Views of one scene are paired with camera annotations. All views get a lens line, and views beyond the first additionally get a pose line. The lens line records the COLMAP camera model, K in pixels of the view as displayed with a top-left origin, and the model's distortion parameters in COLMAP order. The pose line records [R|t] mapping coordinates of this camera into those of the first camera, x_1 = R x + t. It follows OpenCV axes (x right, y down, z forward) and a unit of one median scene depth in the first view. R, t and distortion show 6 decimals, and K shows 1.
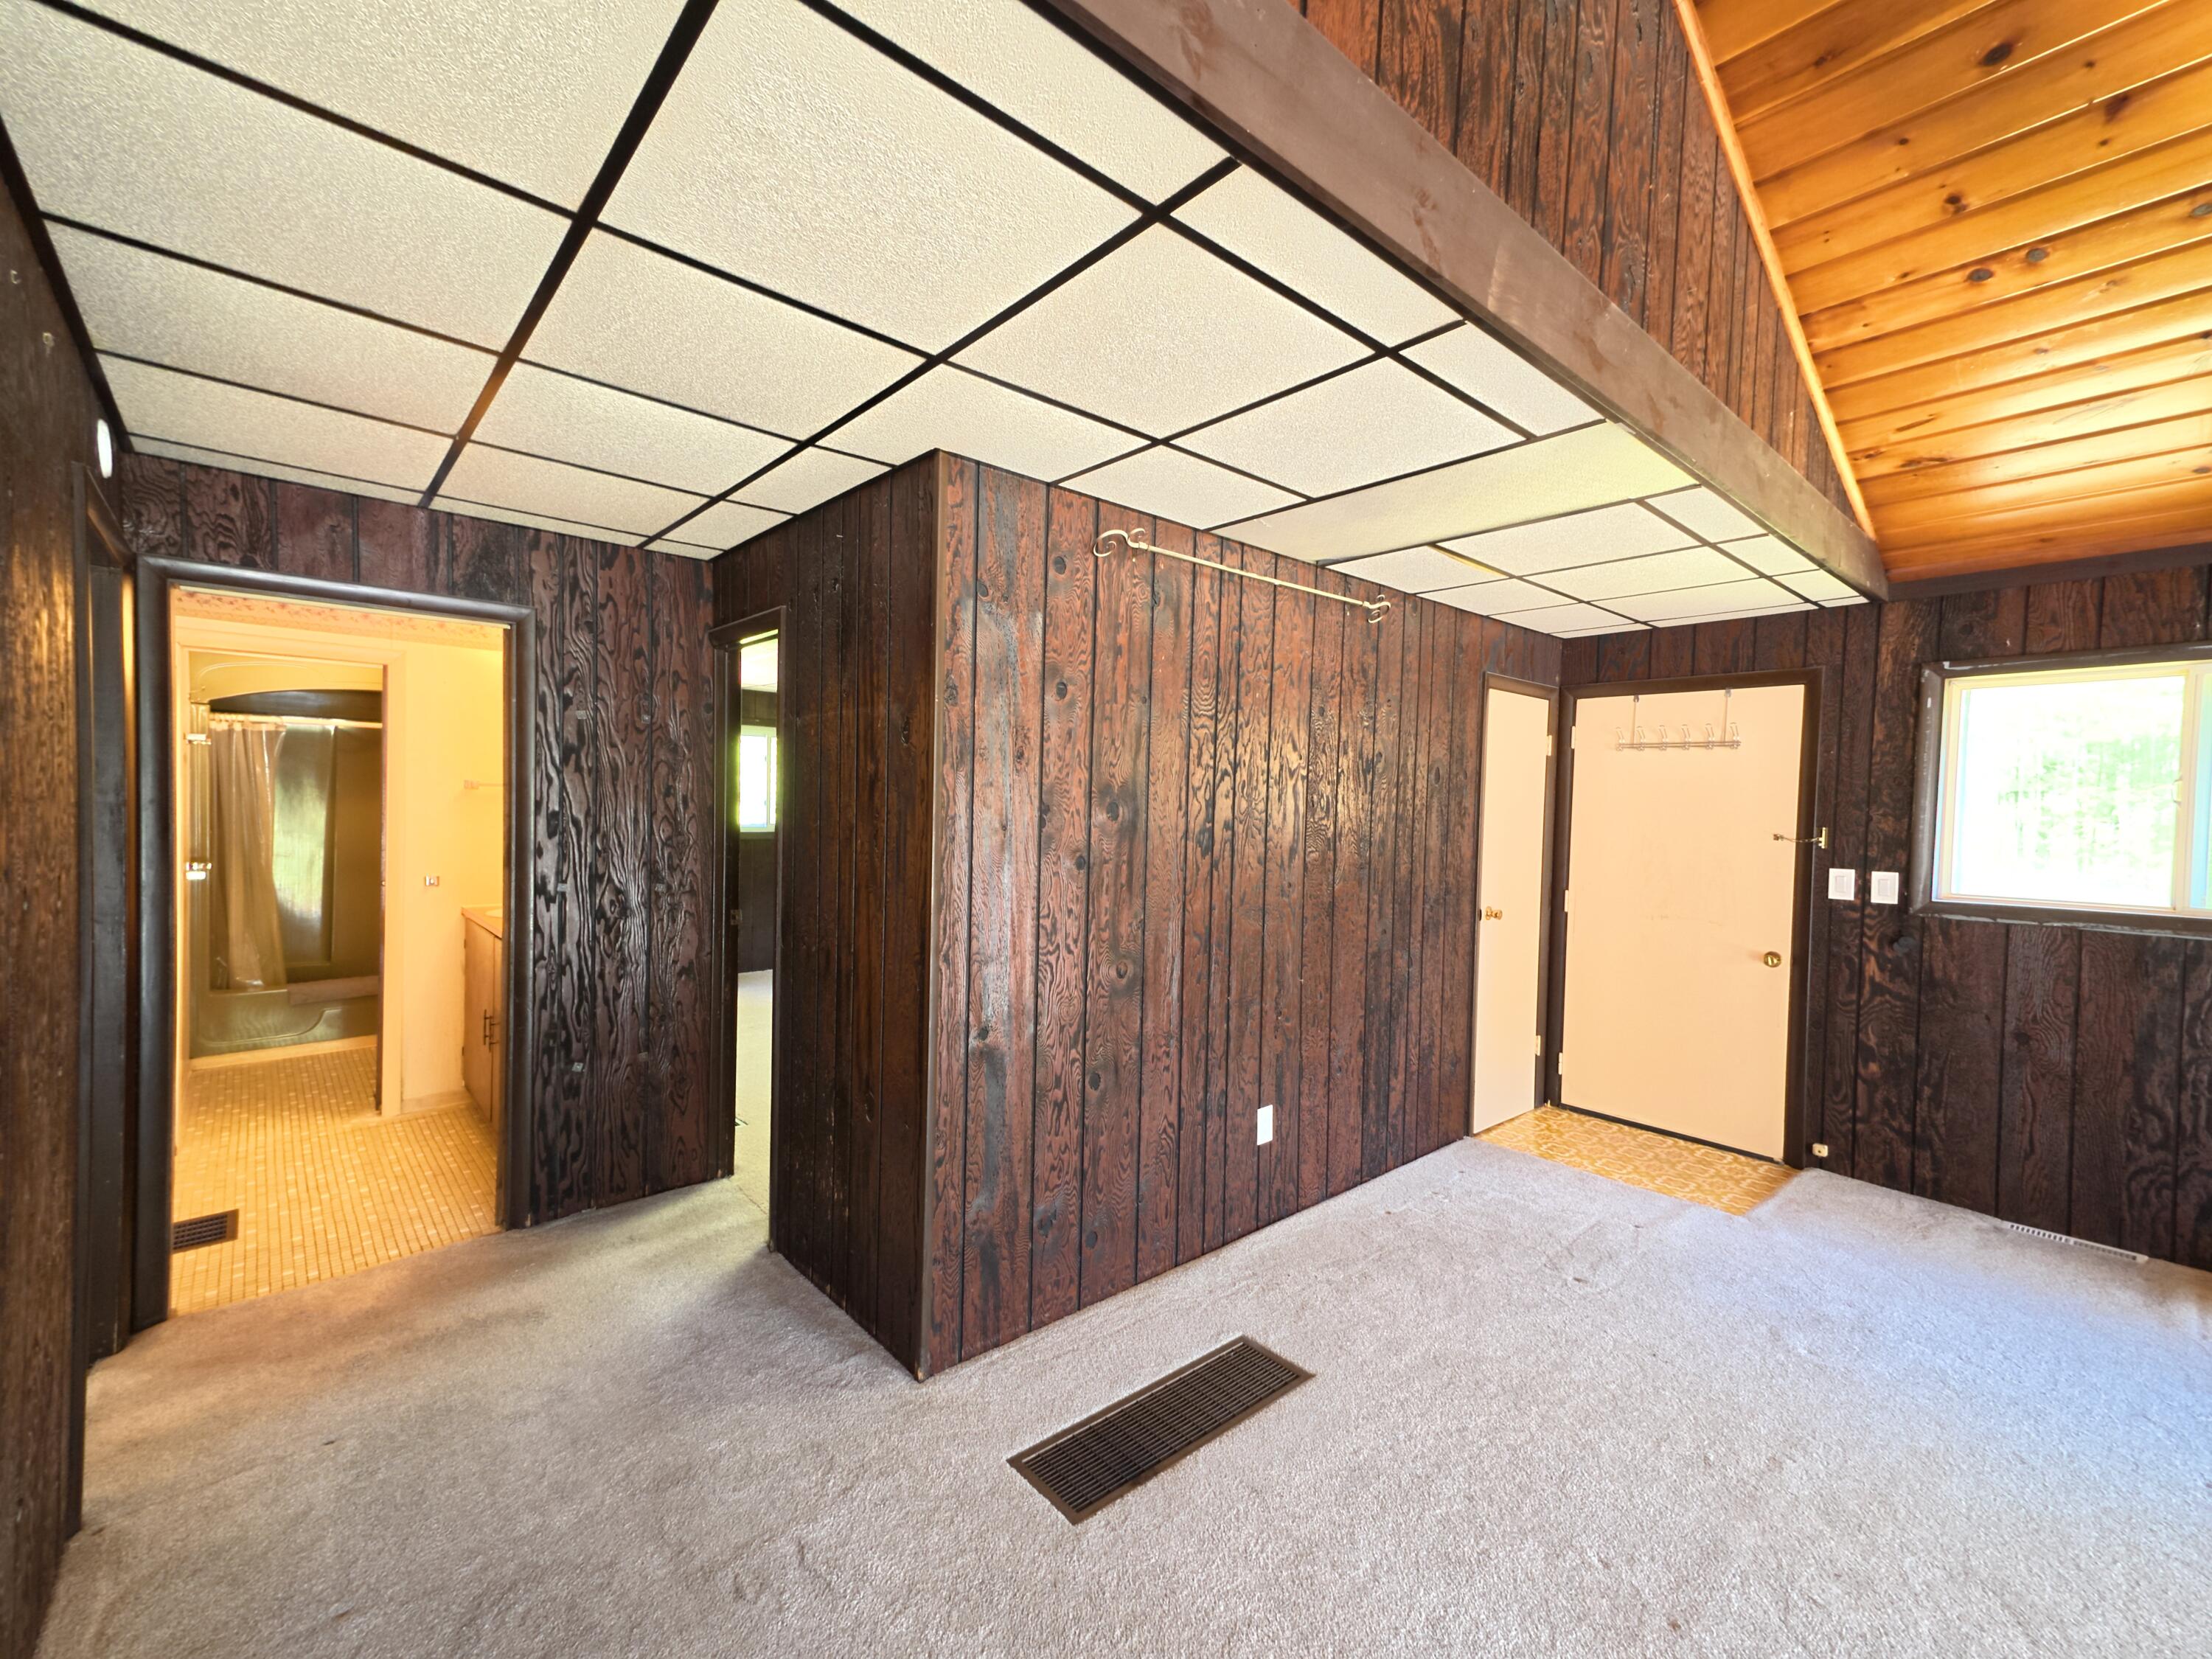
lens RADIAL K [[940.7, 0, 1101.2], [0, 940.7, 827.1], [0, 0, 1]] dist [0.030781, 0.000818]
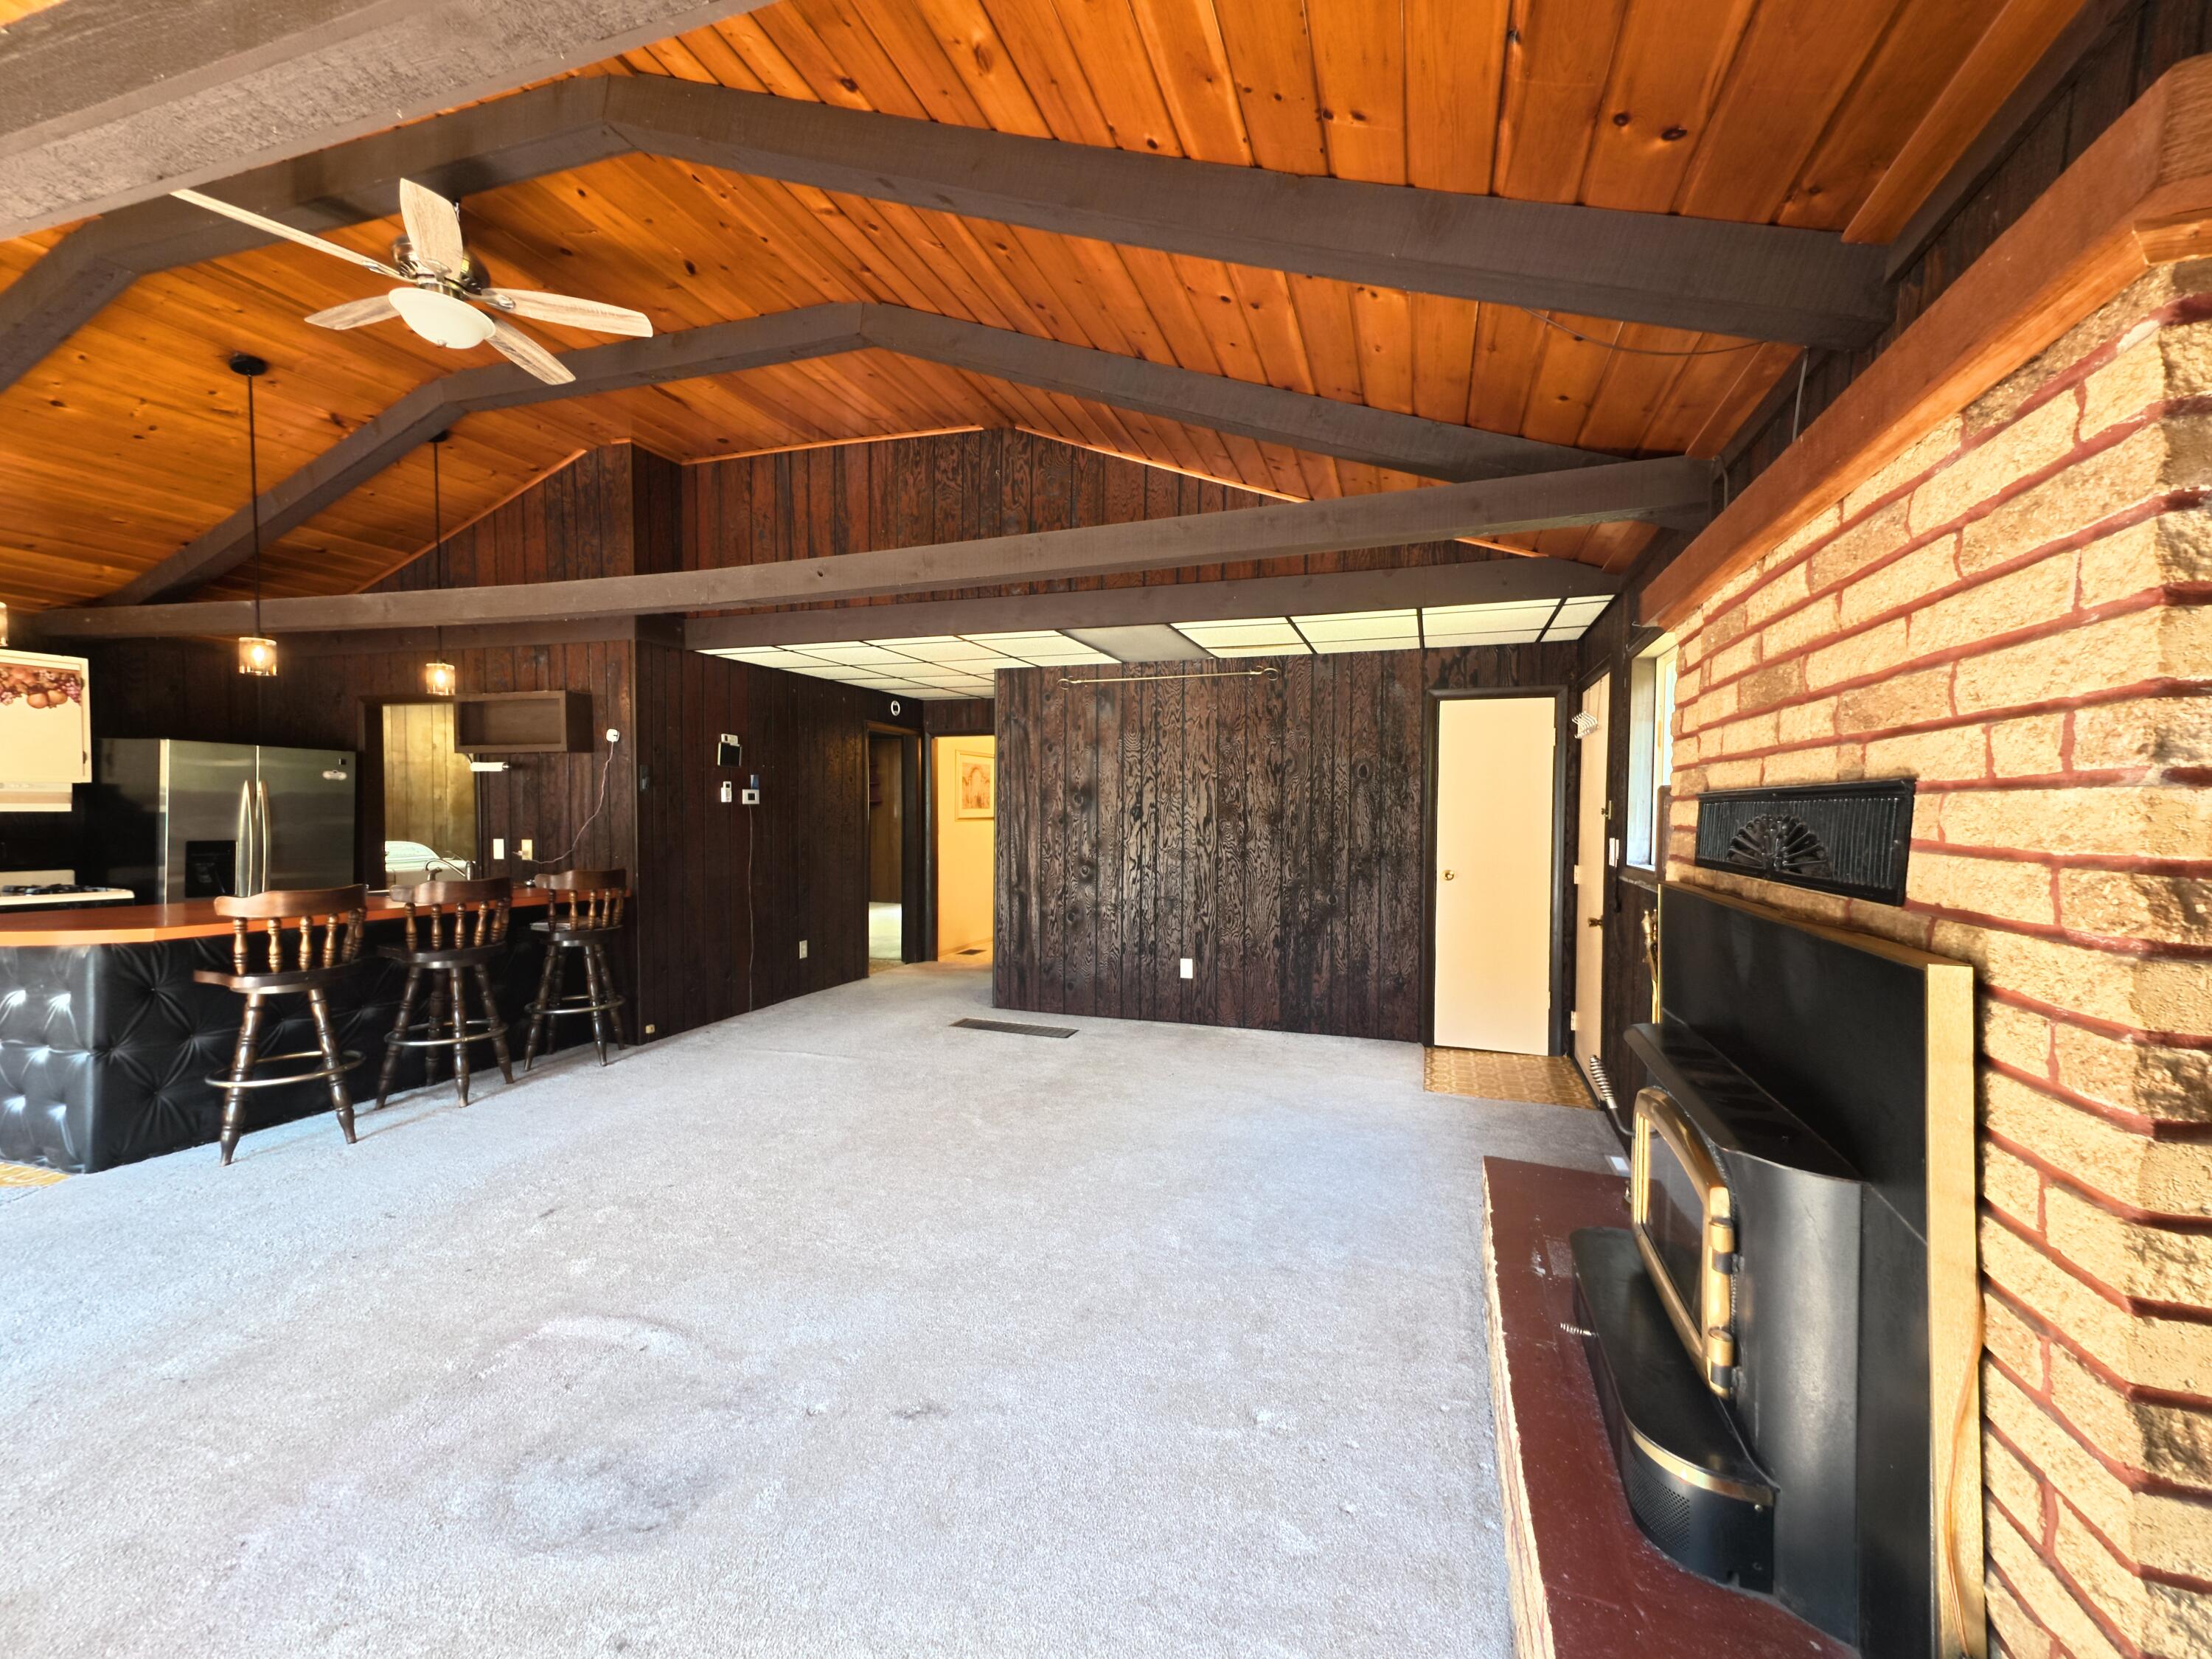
lens RADIAL K [[940.7, 0, 1107.7], [0, 940.7, 830.0], [0, 0, 1]] dist [0.030781, 0.000818]
pose [[0.488563, 0.001286, -0.872528, 1.605642], [-0.018816, 0.999782, -0.009062, 0.061661], [0.872326, 0.020845, 0.488481, -0.031544]]
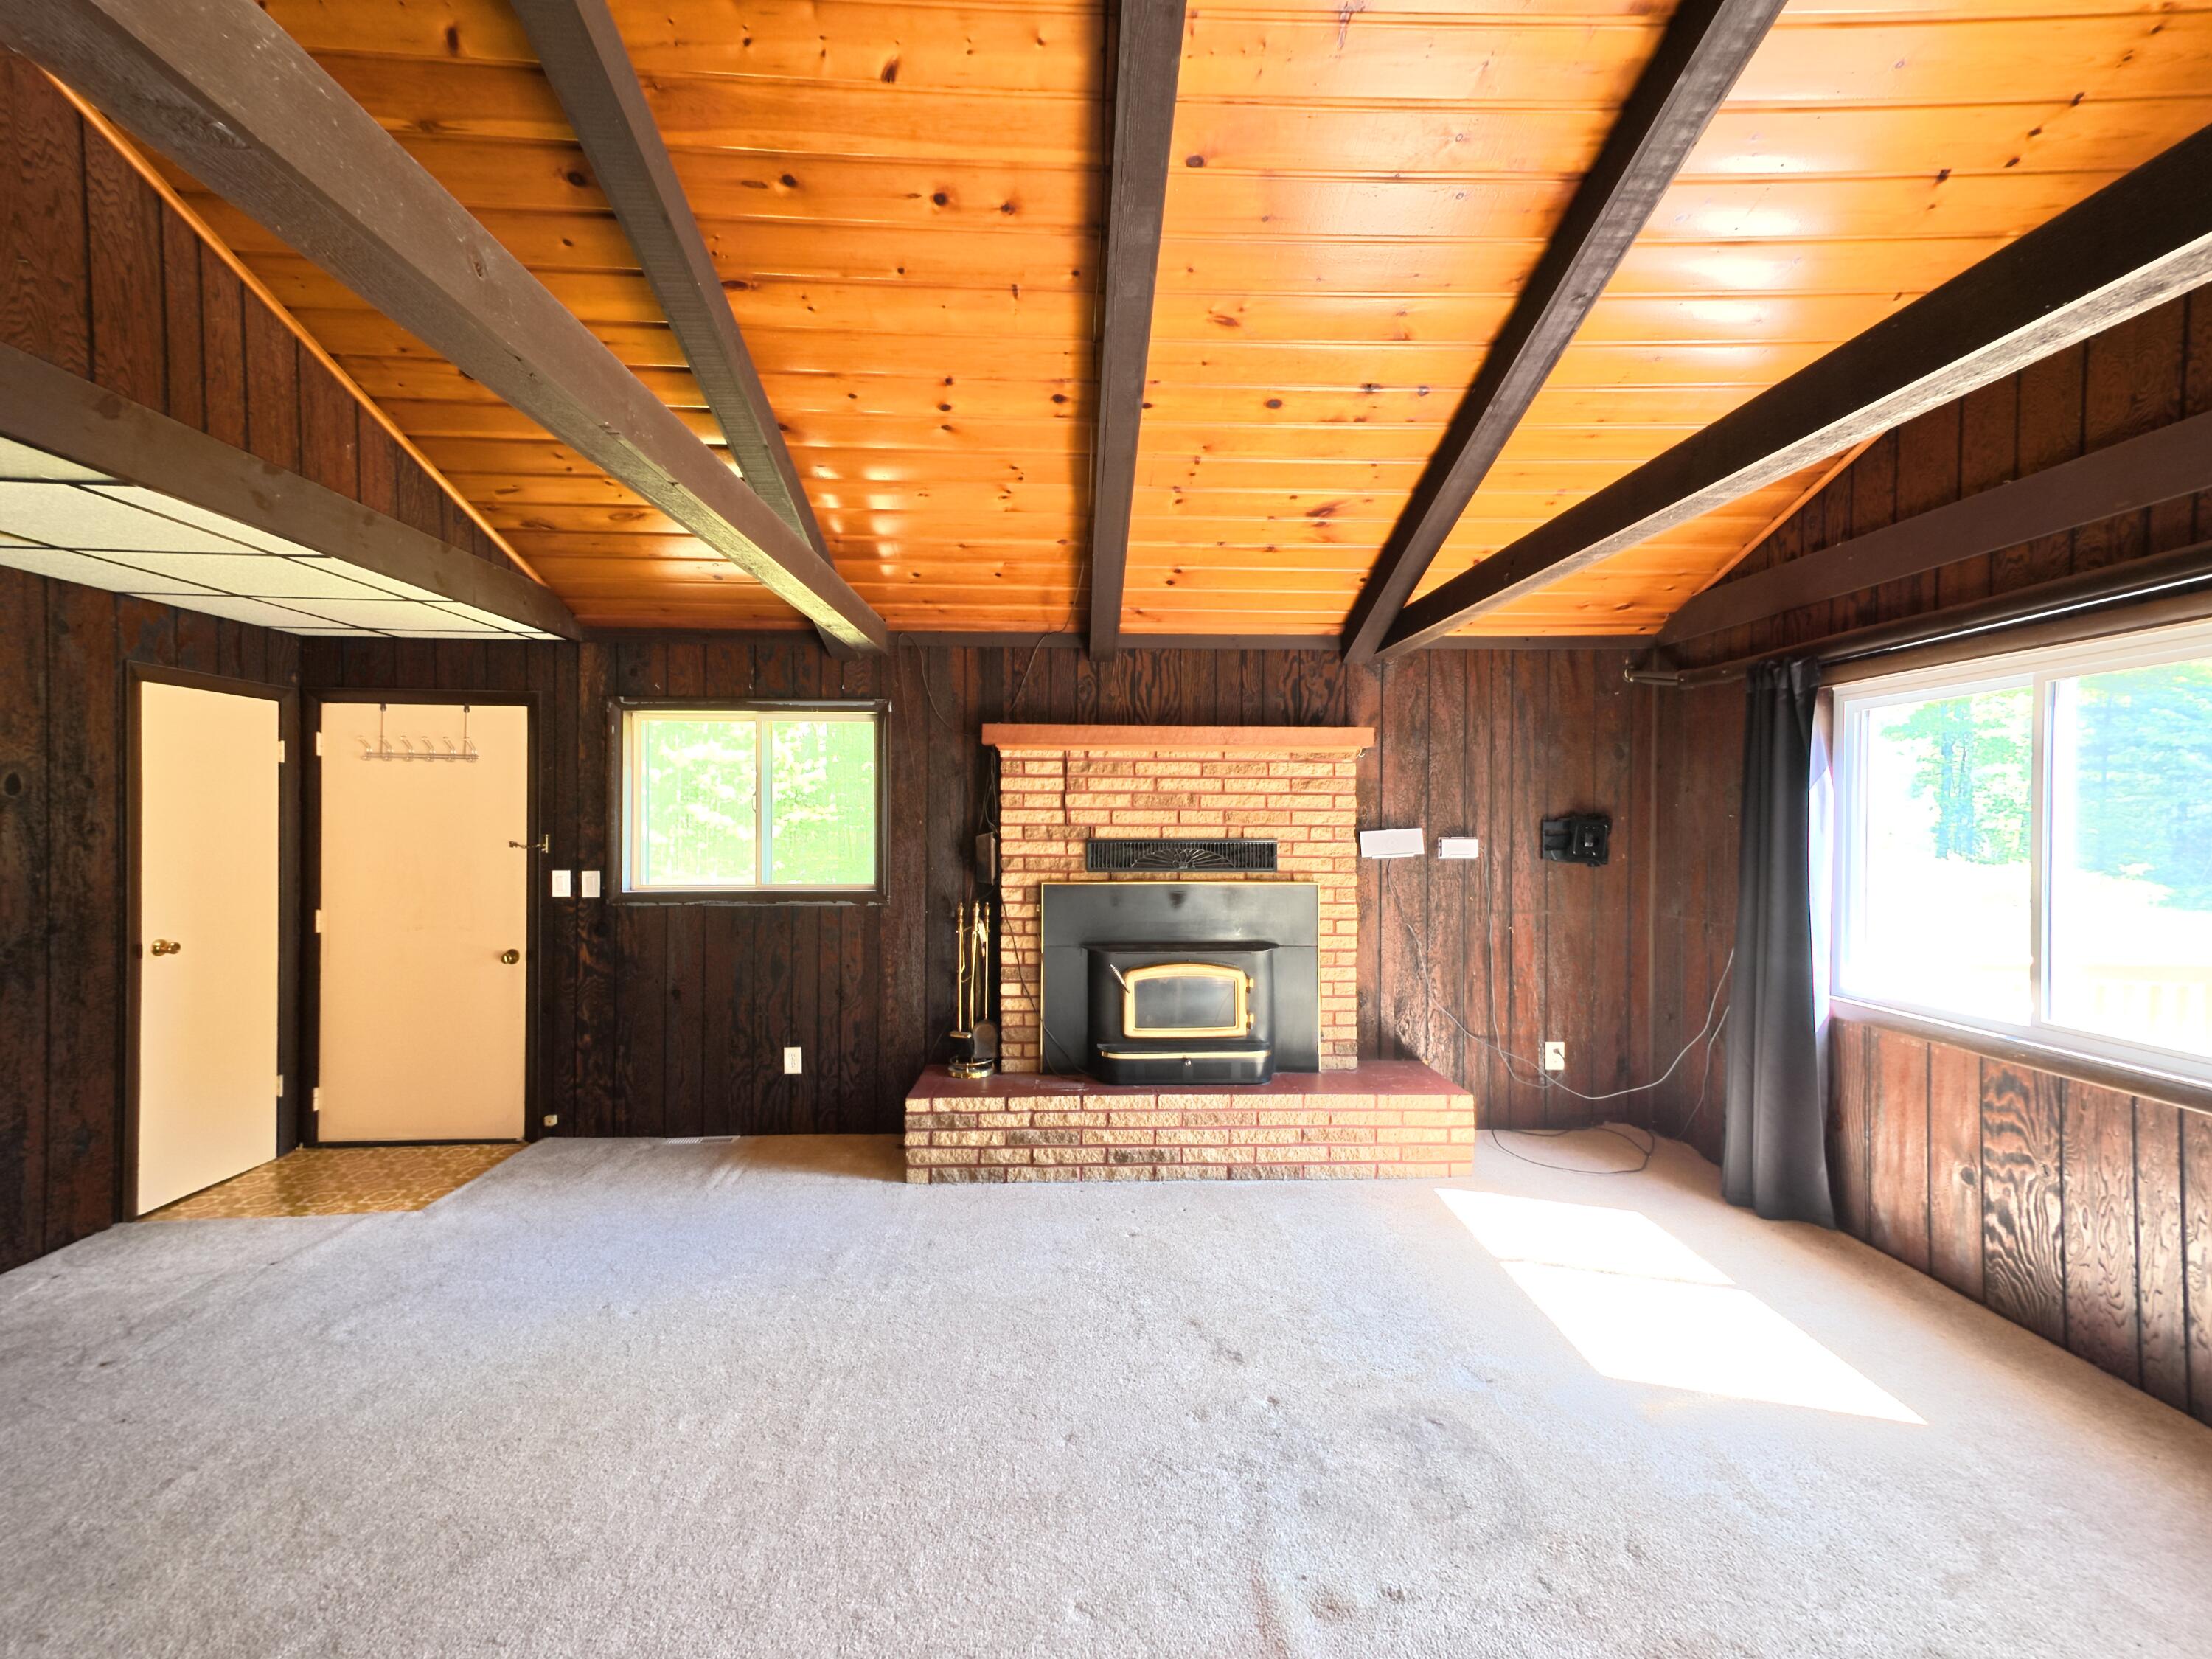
lens RADIAL K [[940.7, 0, 1100.3], [0, 940.7, 828.1], [0, 0, 1]] dist [0.030781, 0.000818]
pose [[0.634097, -0.027062, 0.772780, 0.341971], [0.030910, 0.999476, 0.009638, 0.002641], [-0.772635, 0.017776, 0.634601, -0.244336]]
